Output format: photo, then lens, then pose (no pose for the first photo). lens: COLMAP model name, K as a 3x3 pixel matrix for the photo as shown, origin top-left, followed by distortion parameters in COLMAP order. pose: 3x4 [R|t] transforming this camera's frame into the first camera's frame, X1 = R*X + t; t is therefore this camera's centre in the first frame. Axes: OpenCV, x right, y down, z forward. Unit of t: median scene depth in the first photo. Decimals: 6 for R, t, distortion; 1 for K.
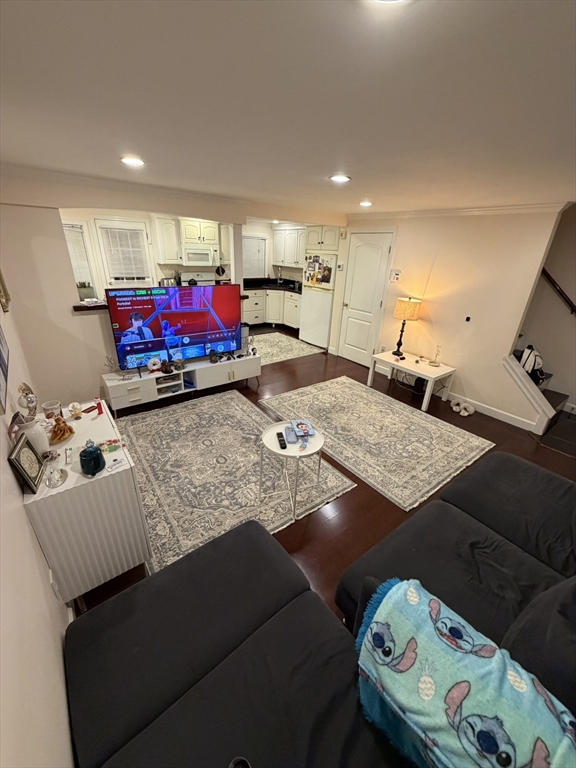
lens RADIAL K [[306.5, 0, 291.8], [0, 306.5, 384.2], [0, 0, 1]] dist [0.000579, 0.000157]
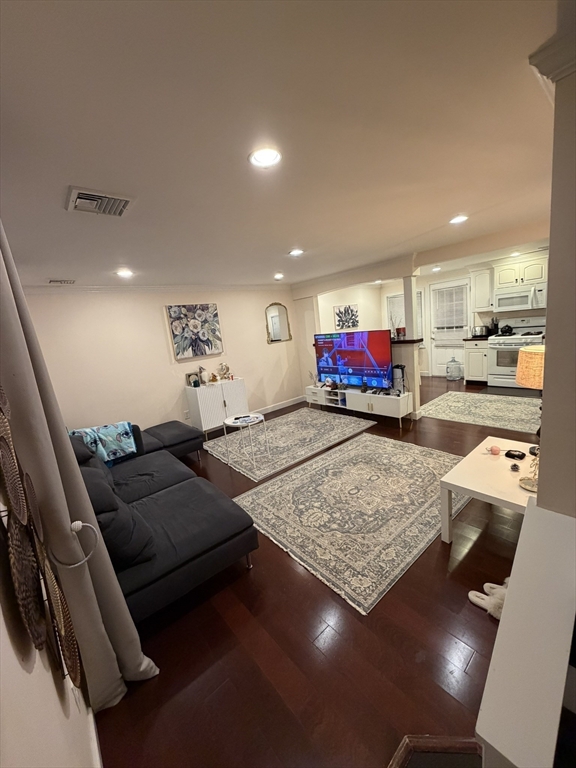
lens RADIAL K [[306.5, 0, 285.5], [0, 306.5, 385.7], [0, 0, 1]] dist [0.000579, 0.000157]
pose [[0.029440, 0.148825, -0.988425, 0.904663], [-0.302781, 0.943724, 0.133076, -0.158468], [0.952605, 0.295359, 0.072844, 0.586610]]
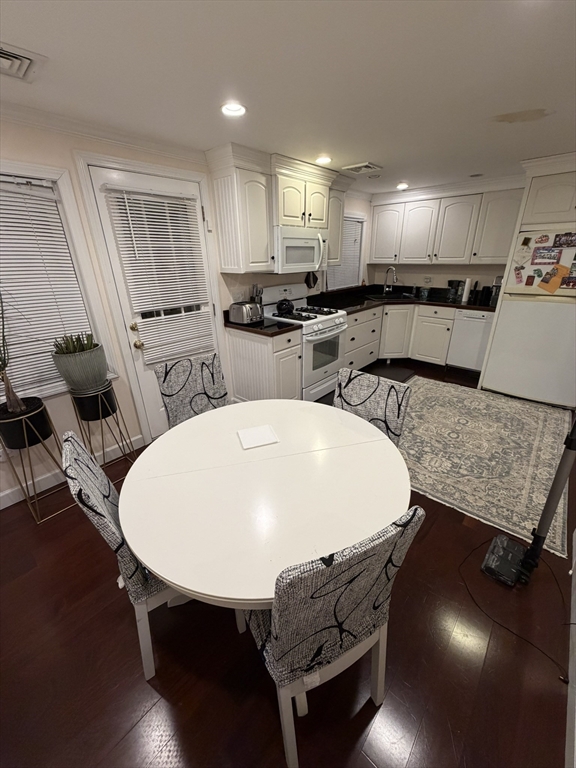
lens RADIAL K [[306.5, 0, 292.1], [0, 306.5, 383.2], [0, 0, 1]] dist [0.000579, 0.000157]
pose [[0.981942, -0.124764, 0.142212, -0.638683], [0.126916, 0.991895, -0.006130, -0.318369], [-0.140294, 0.024068, 0.989817, 0.794333]]
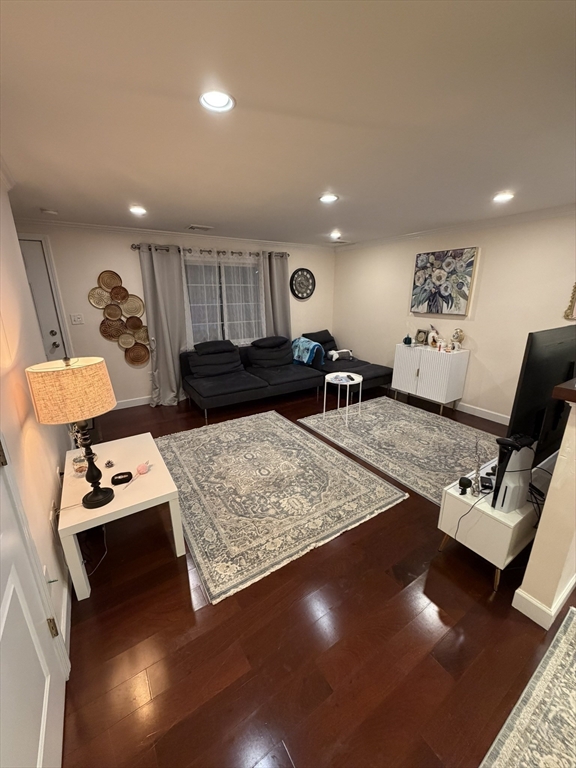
lens RADIAL K [[306.5, 0, 288.1], [0, 306.5, 383.7], [0, 0, 1]] dist [0.000579, 0.000157]
pose [[-0.994748, -0.066151, 0.078099, 0.099550], [0.001103, 0.756091, 0.654465, -0.504283], [-0.102344, 0.651114, -0.752048, 1.300650]]
